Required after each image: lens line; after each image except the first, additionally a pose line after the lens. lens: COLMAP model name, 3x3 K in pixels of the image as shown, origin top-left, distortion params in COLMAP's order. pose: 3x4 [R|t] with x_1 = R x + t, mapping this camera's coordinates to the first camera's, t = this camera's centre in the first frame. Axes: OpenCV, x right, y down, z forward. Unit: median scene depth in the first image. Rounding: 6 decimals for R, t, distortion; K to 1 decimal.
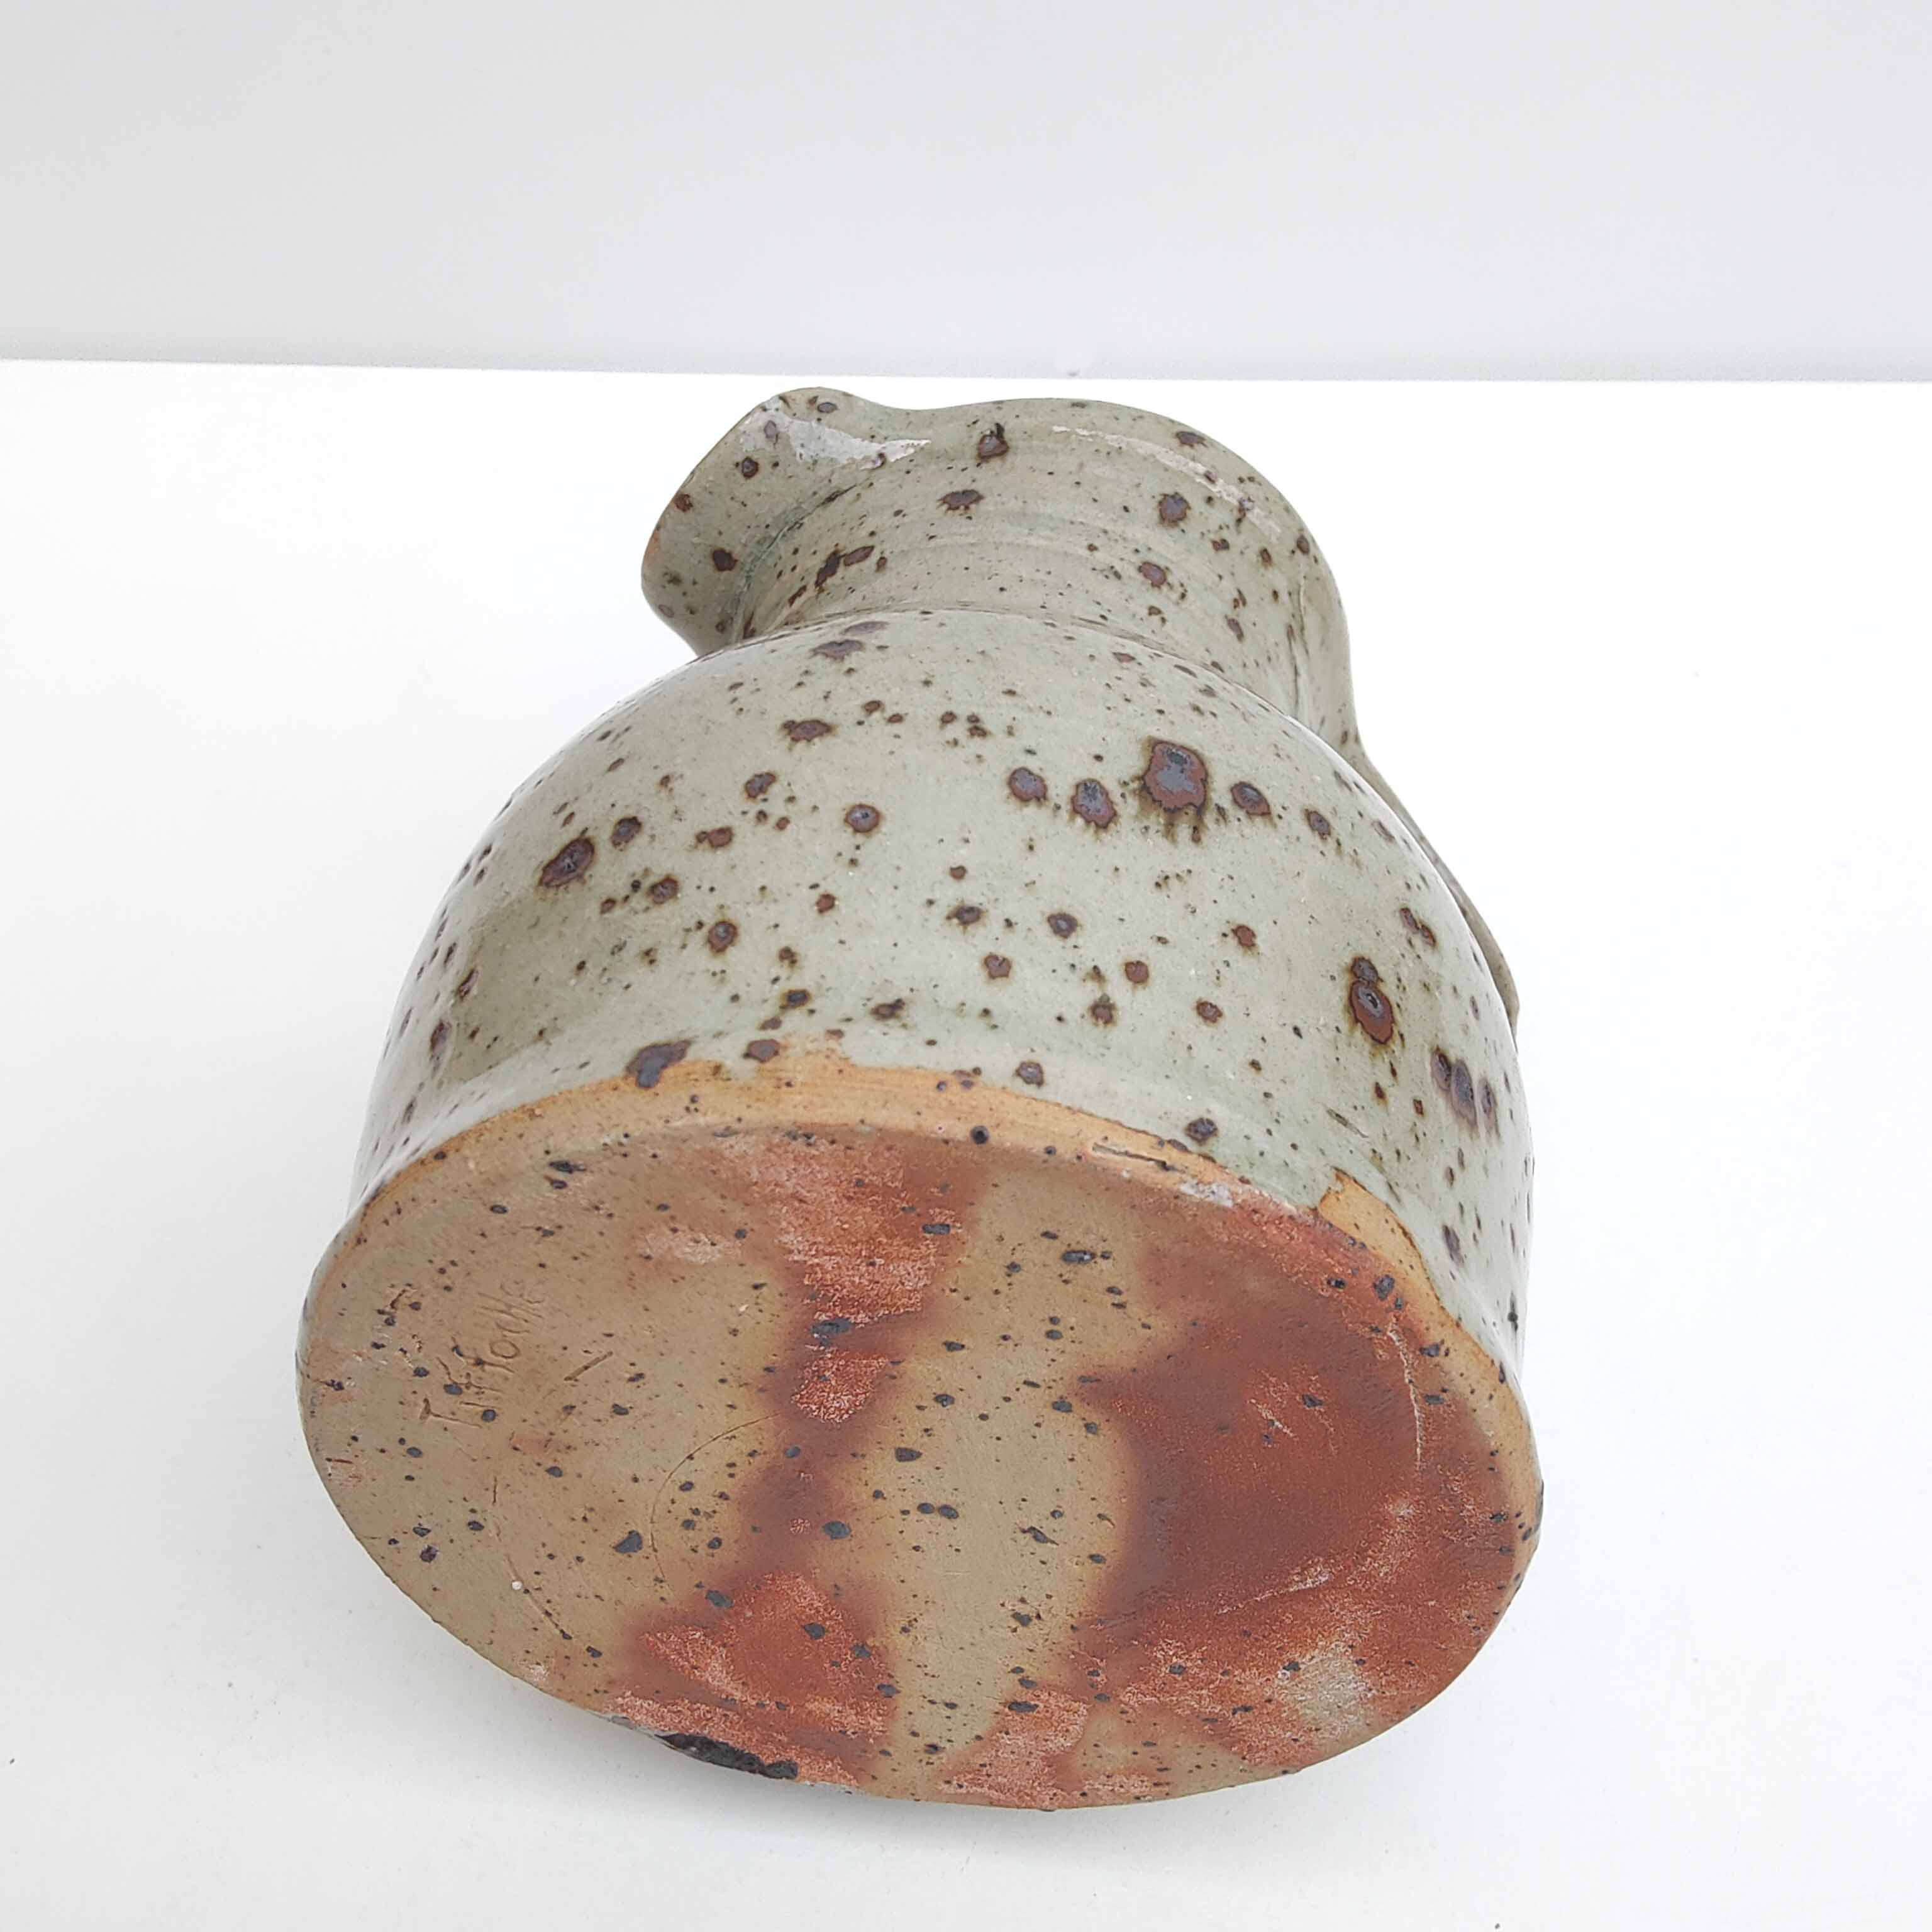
lens RADIAL K [[1791.2, 0, 972.5], [0, 1791.2, 935.5], [0, 0, 1]] dist [0.082894, -0.009235]
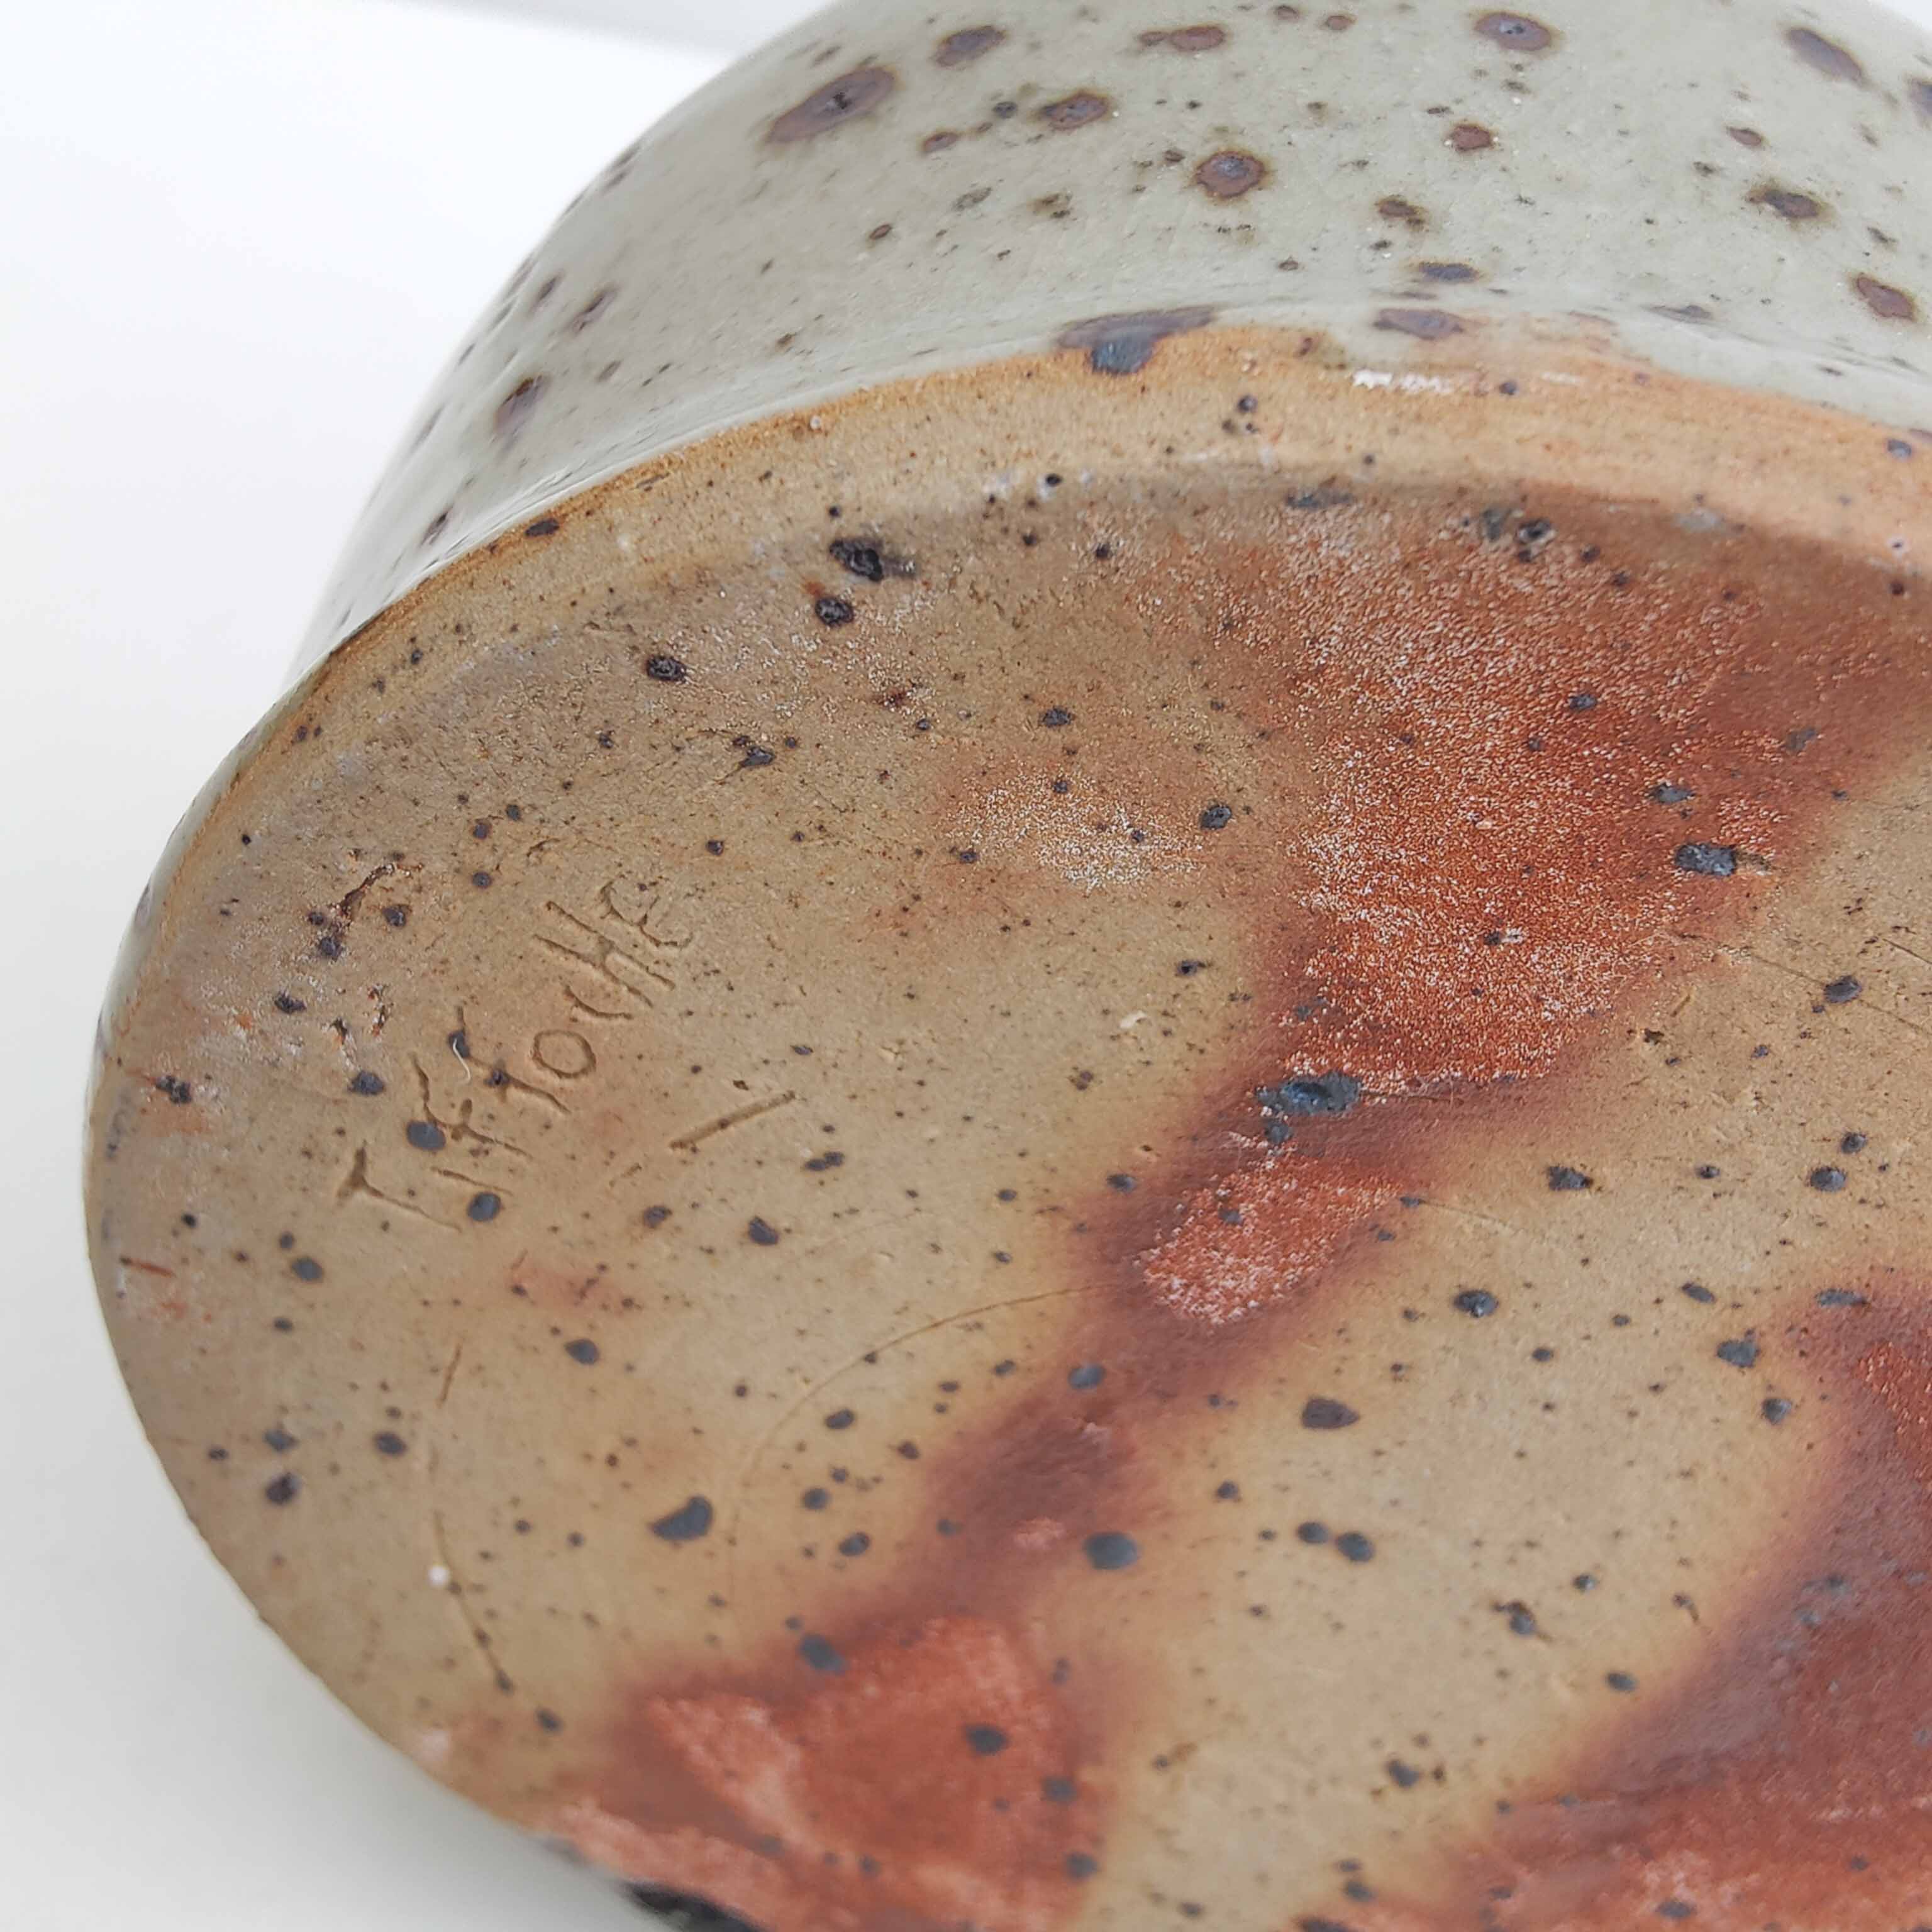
lens RADIAL K [[1863.1, 0, 967.4], [0, 1863.1, 792.4], [0, 0, 1]] dist [0.095002, -0.104597]
pose [[0.987056, 0.151652, 0.052164, -0.191356], [-0.147215, 0.985831, -0.080409, 0.185564], [-0.063619, 0.071689, 0.995396, 0.511281]]
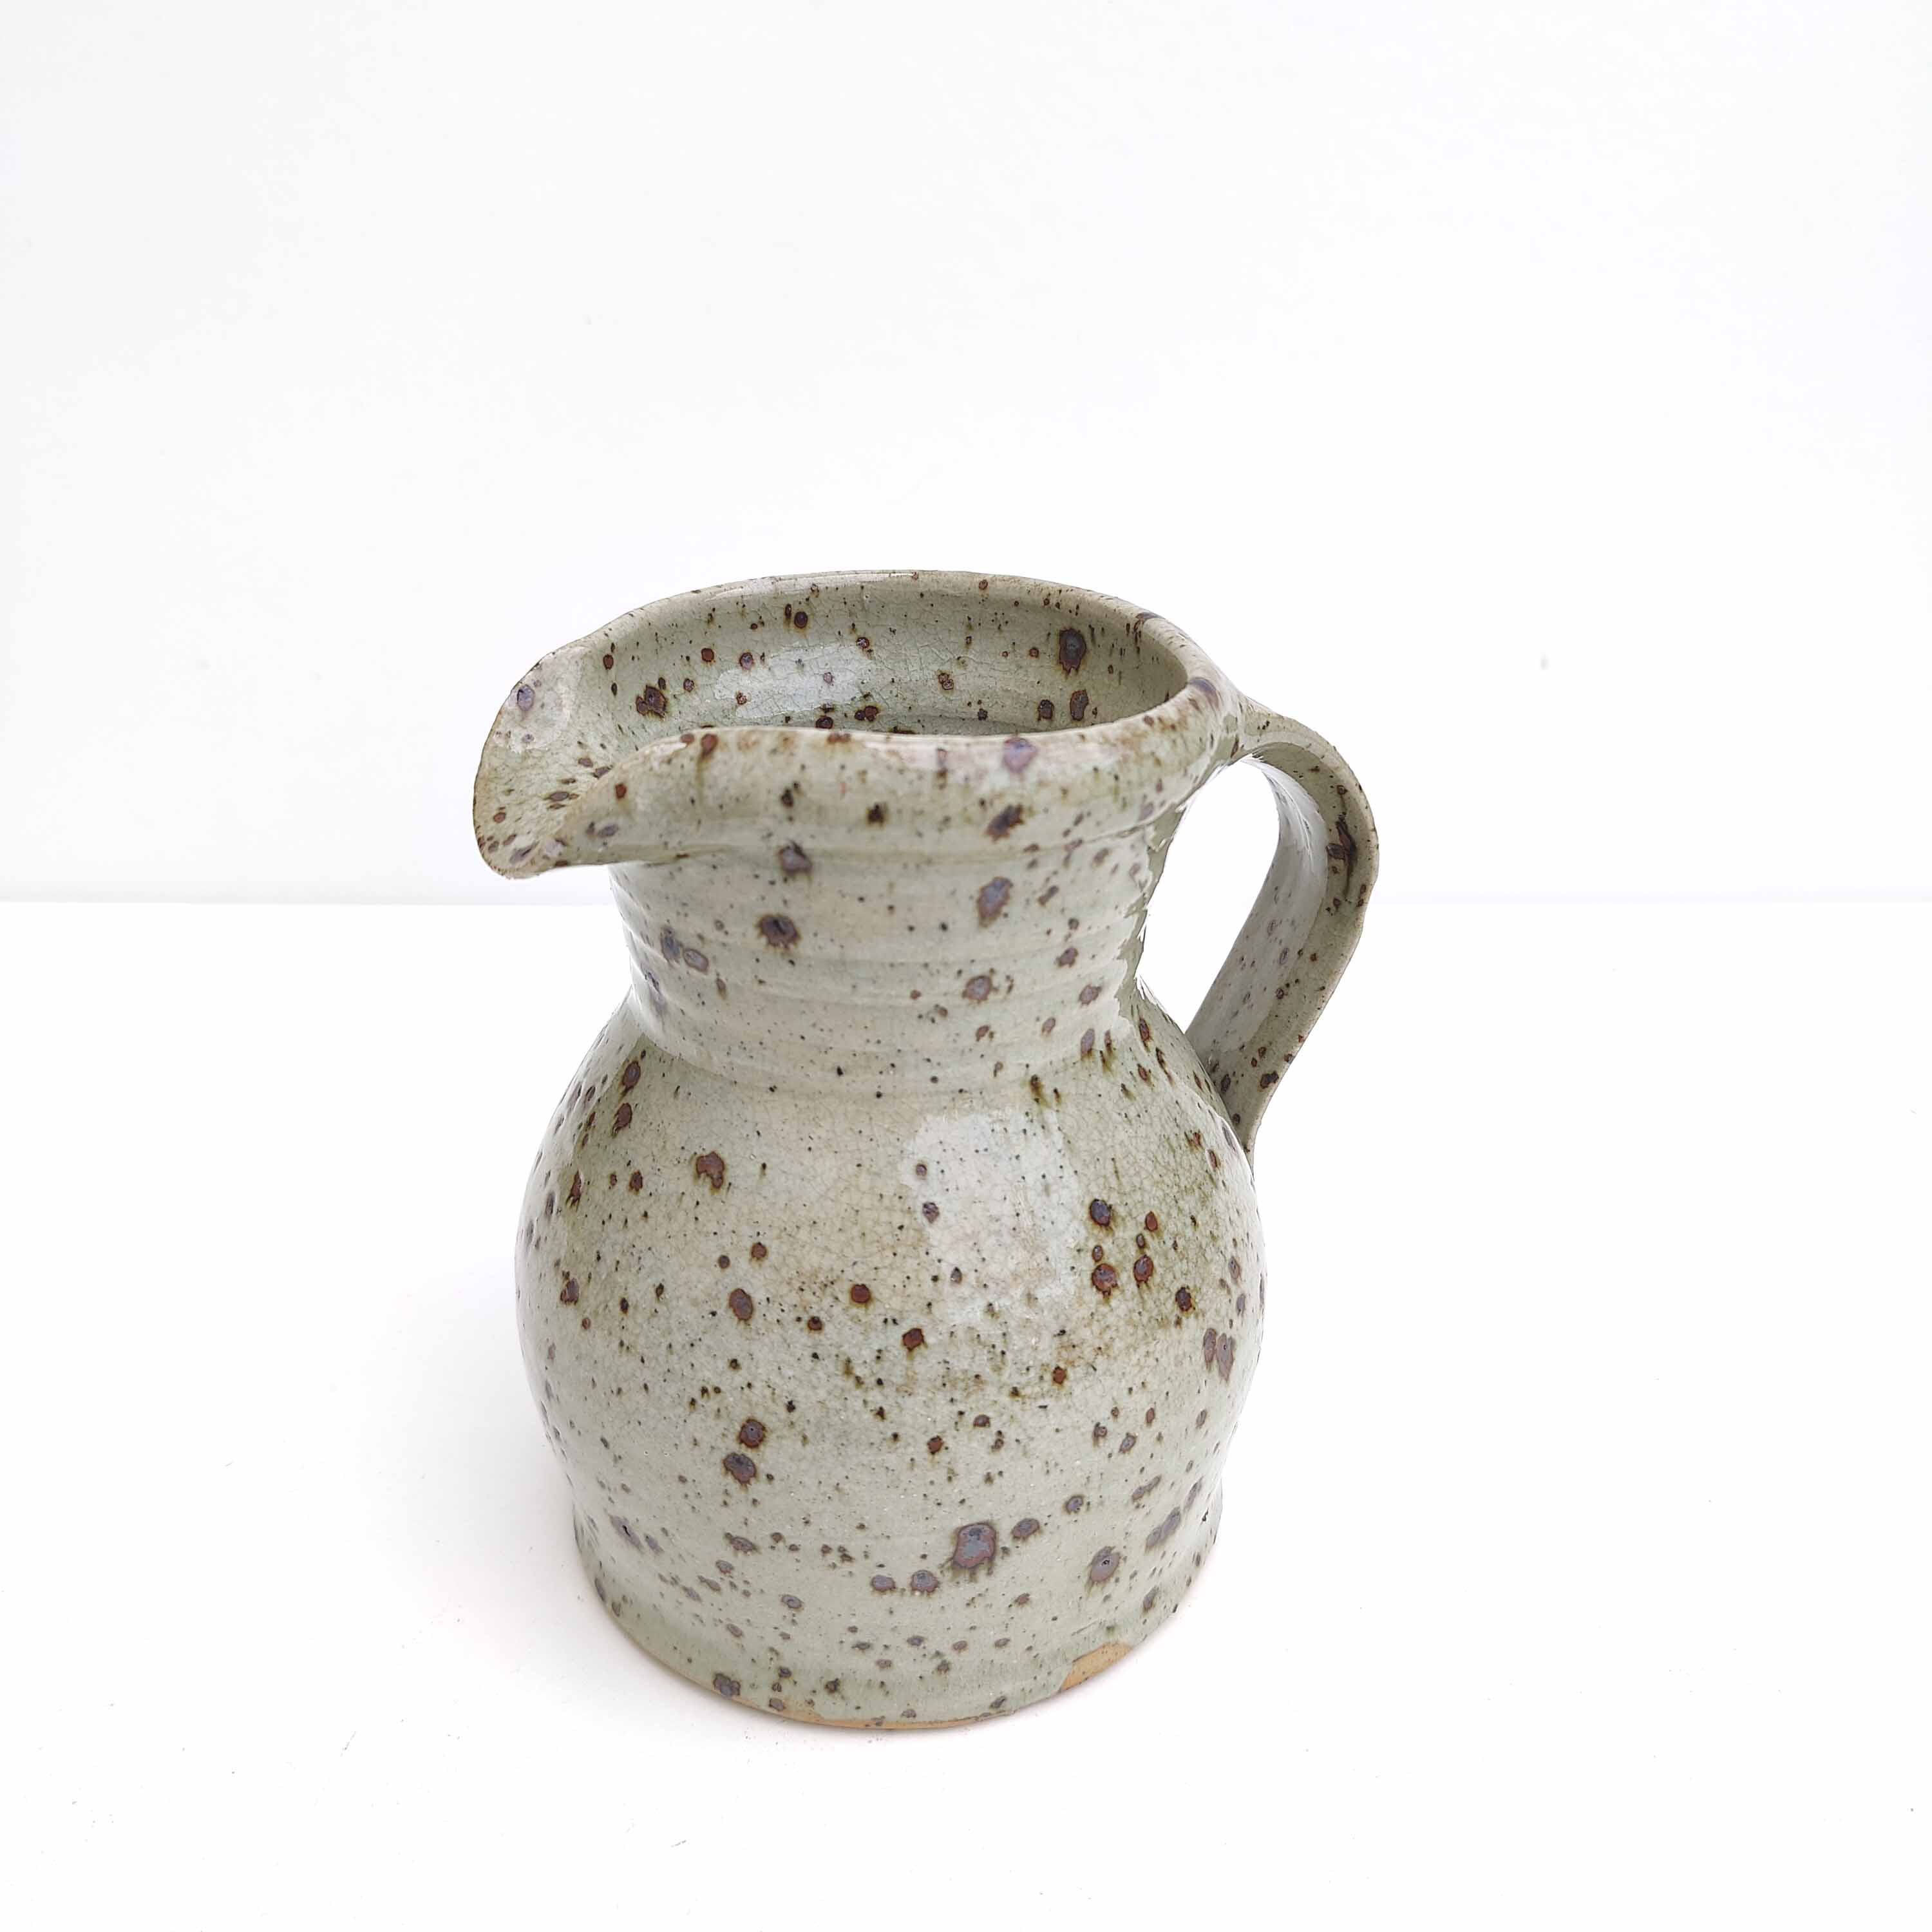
lens RADIAL K [[1905.0, 0, 954.0], [0, 1905.0, 945.4], [0, 0, 1]] dist [-0.012277, 0.025917]
pose [[0.985746, -0.034482, -0.164667, 0.397325], [0.168013, 0.252480, 0.952904, -1.859224], [0.008718, -0.966988, 0.254674, 1.104792]]
